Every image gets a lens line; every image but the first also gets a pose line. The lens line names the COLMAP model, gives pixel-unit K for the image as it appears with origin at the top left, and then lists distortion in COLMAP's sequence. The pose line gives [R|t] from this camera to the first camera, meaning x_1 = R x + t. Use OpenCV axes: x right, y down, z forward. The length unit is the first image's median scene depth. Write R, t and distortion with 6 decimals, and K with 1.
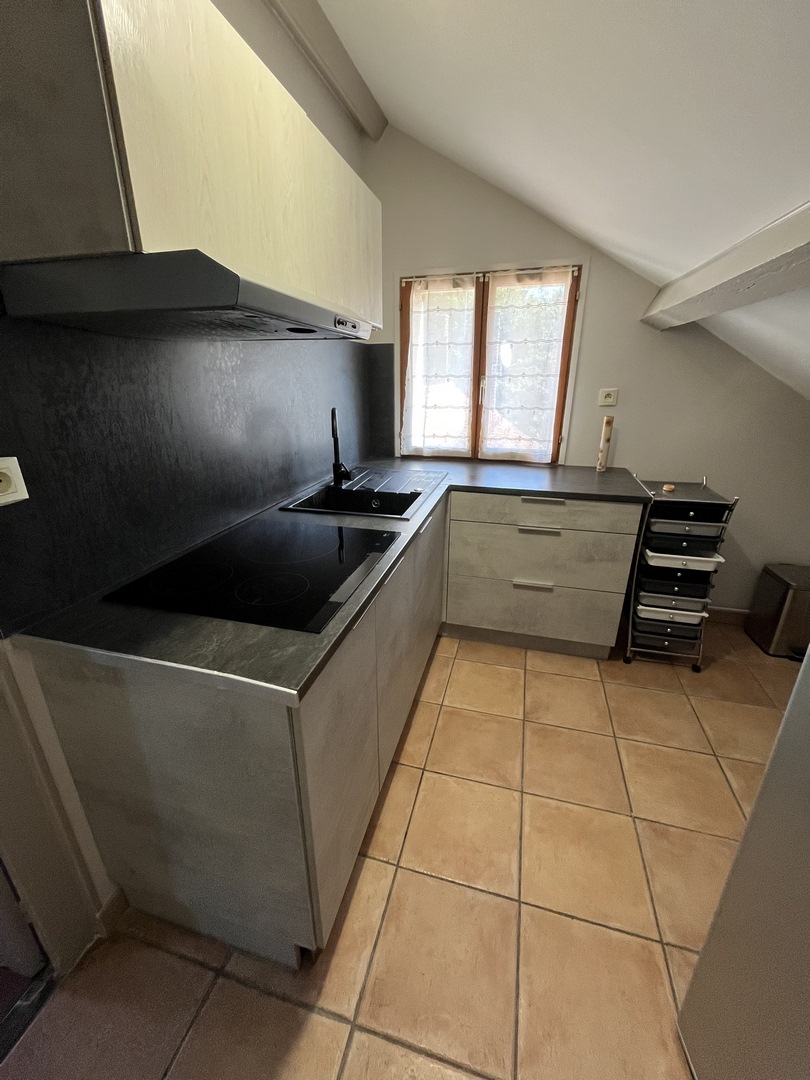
lens RADIAL K [[434.6, 0, 405.2], [0, 434.6, 537.0], [0, 0, 1]] dist [-0.001601, 0.000229]
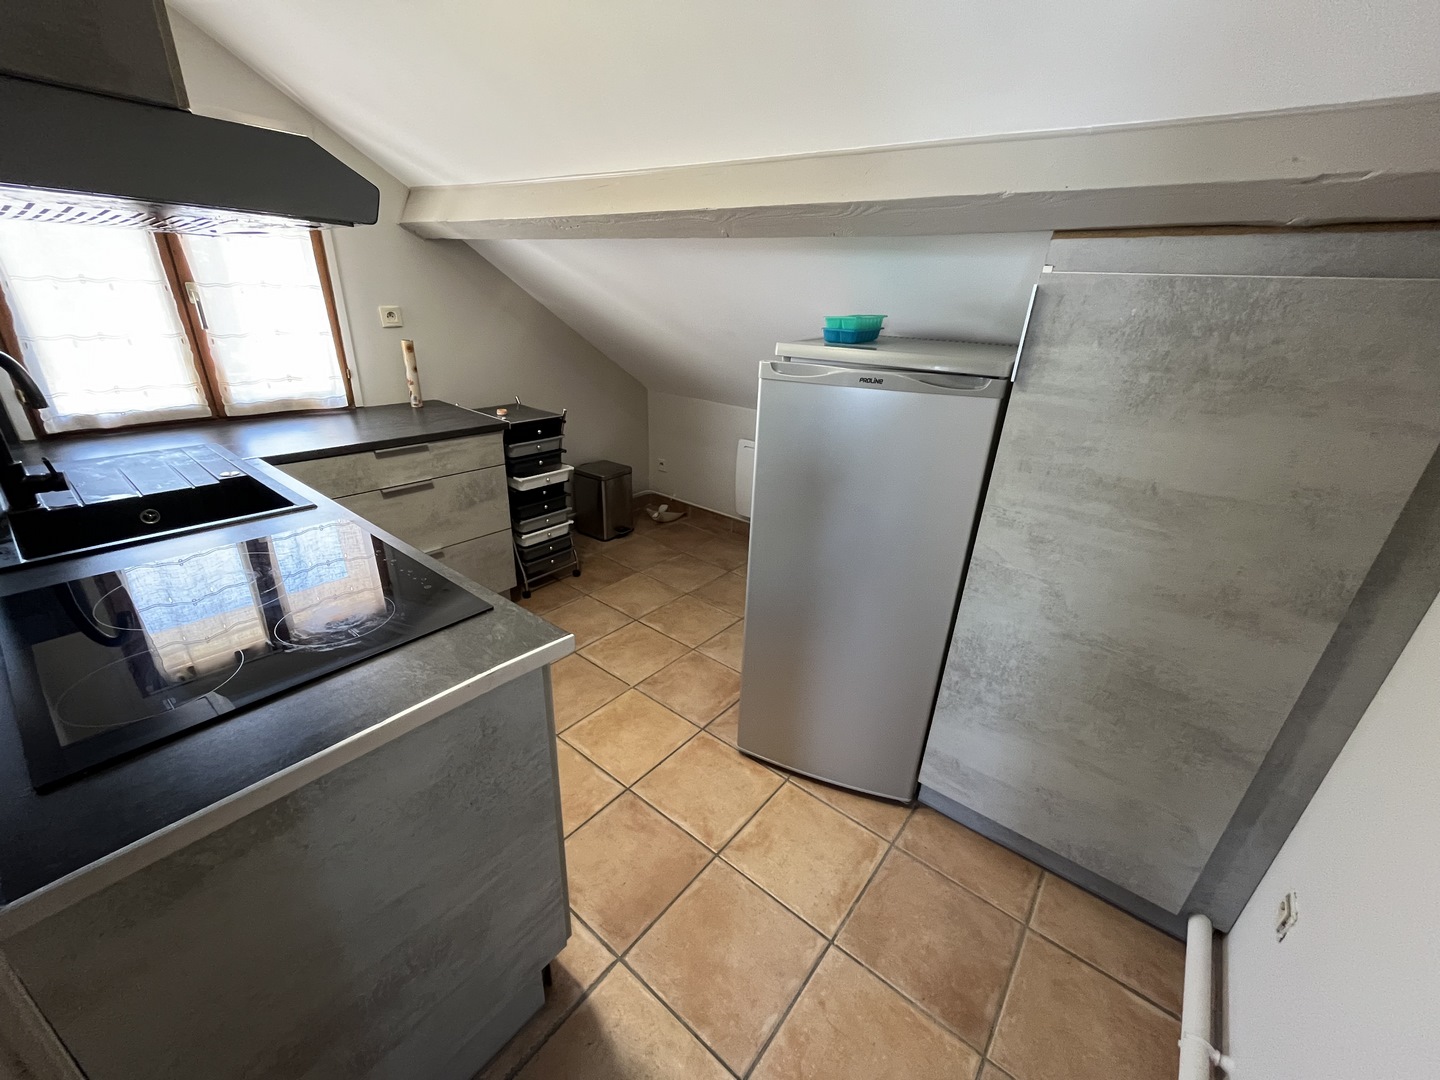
lens RADIAL K [[579.5, 0, 721.2], [0, 579.5, 540.9], [0, 0, 1]] dist [-0.001601, 0.000229]
pose [[0.389262, -0.339601, 0.856240, -0.420947], [0.273592, 0.930233, 0.244568, -0.028394], [-0.879558, 0.139060, 0.455016, 0.016812]]
